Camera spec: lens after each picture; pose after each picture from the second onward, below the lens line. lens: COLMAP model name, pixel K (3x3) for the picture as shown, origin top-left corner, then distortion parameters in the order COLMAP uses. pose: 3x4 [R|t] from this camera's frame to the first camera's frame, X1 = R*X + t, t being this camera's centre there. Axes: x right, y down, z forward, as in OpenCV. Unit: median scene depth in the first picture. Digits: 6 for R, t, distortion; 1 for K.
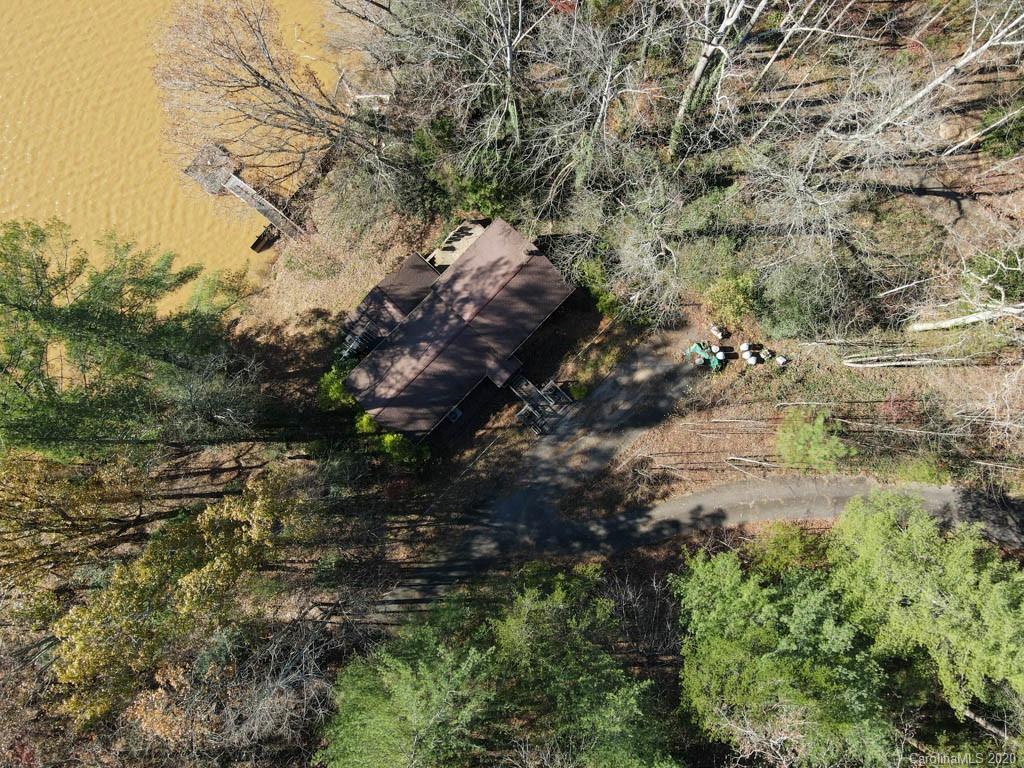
lens RADIAL K [[742.2, 0, 513.9], [0, 742.2, 384.5], [0, 0, 1]] dist [-0.012238, 0.012640]
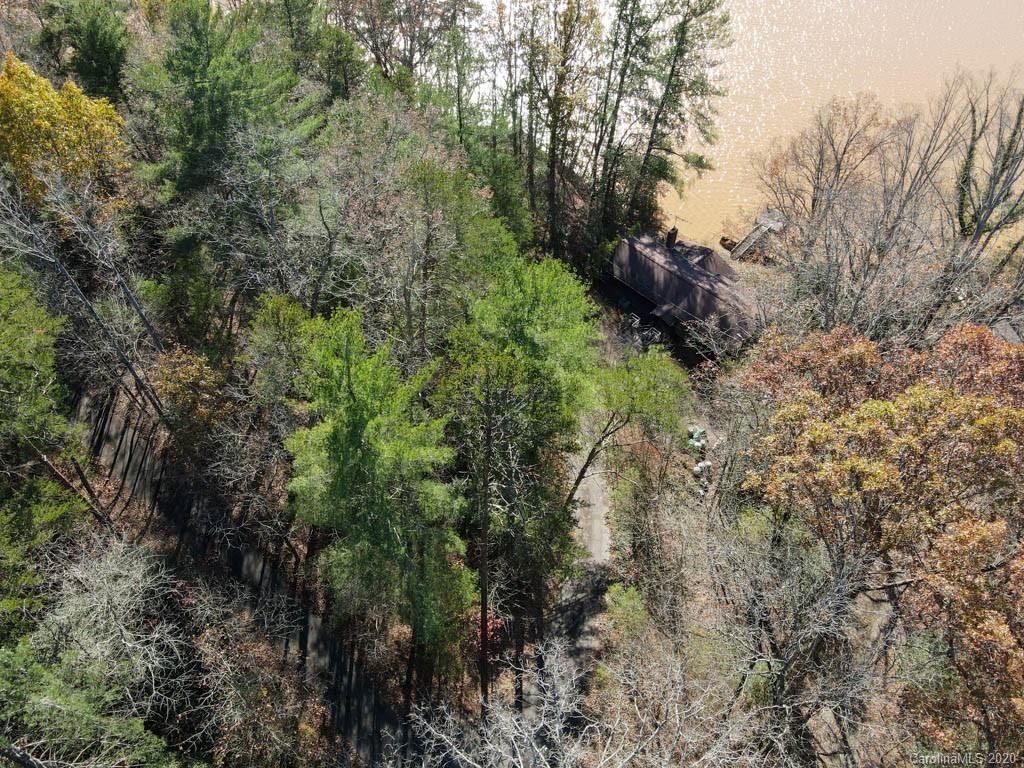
lens RADIAL K [[742.2, 0, 506.9], [0, 742.2, 385.0], [0, 0, 1]] dist [-0.012238, 0.012640]
pose [[-0.007786, 0.814563, -0.580023, 0.872087], [-0.995090, 0.050922, 0.084870, 0.154234], [0.098668, 0.577836, 0.810167, -0.035928]]
